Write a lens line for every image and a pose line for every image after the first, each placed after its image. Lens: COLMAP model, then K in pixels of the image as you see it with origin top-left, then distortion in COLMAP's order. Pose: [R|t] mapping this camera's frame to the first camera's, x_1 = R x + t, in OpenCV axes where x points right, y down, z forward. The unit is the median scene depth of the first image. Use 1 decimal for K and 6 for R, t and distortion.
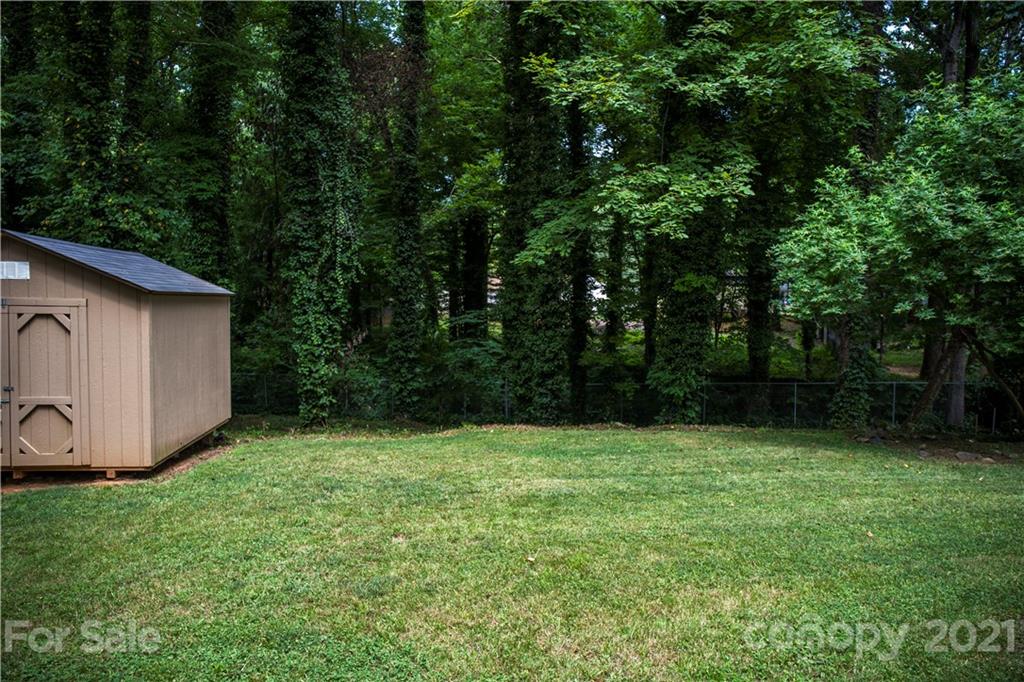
lens RADIAL K [[737.3, 0, 516.4], [0, 737.3, 338.9], [0, 0, 1]] dist [-0.077973, 0.093067]
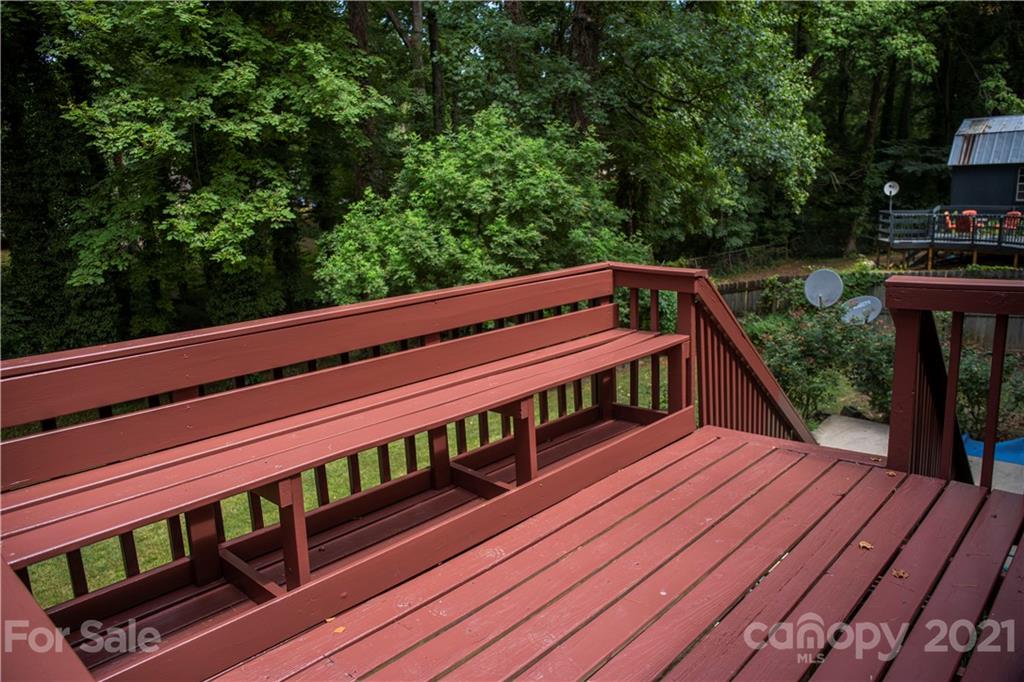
lens RADIAL K [[715.2, 0, 504.1], [0, 715.2, 335.8], [0, 0, 1]] dist [-0.072433, 0.060331]
pose [[0.804301, -0.176063, 0.567540, -0.106014], [0.082776, 0.978982, 0.186393, -0.198642], [-0.588429, -0.102938, 0.801970, -0.191414]]
